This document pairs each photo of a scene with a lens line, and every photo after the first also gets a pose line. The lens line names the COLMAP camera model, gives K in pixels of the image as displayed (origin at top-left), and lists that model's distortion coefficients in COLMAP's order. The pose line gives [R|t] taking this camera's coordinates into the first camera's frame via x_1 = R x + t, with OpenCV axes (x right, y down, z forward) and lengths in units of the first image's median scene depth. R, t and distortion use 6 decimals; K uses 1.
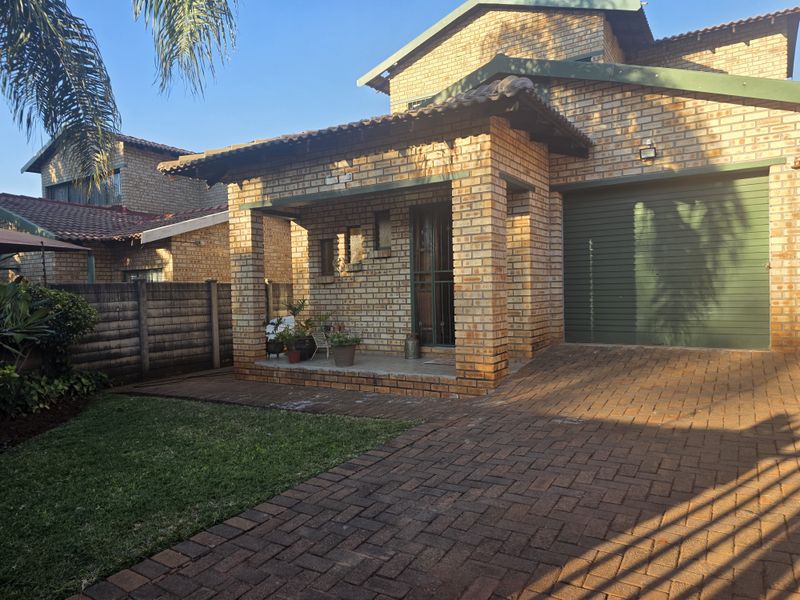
lens RADIAL K [[525.1, 0, 402.0], [0, 525.1, 304.1], [0, 0, 1]] dist [0.064891, -0.058723]
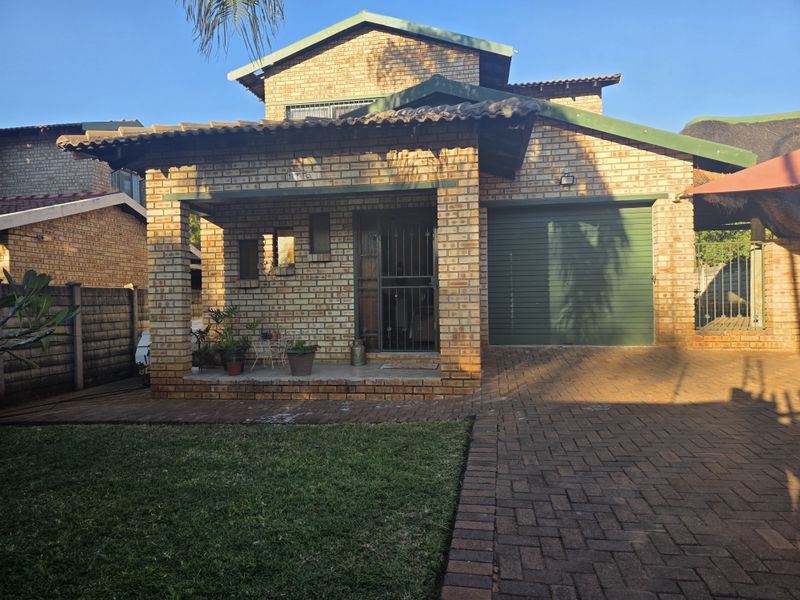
lens RADIAL K [[525.1, 0, 394.2], [0, 525.1, 304.0], [0, 0, 1]] dist [0.064891, -0.058723]
pose [[0.926980, 0.005138, 0.375077, -0.318403], [0.004867, 0.999657, -0.025721, 0.016518], [-0.375080, 0.025669, 0.926637, 0.067402]]
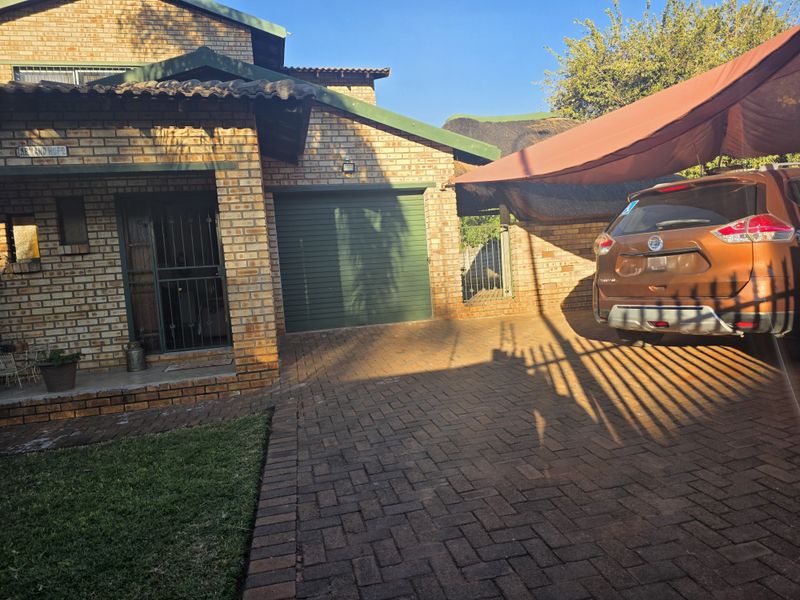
lens RADIAL K [[525.1, 0, 400.4], [0, 525.1, 307.8], [0, 0, 1]] dist [0.064891, -0.058723]
pose [[0.710410, -0.071593, 0.700137, -0.308878], [0.078721, 0.996653, 0.022037, 0.017443], [-0.699371, 0.039460, 0.713668, 0.071534]]
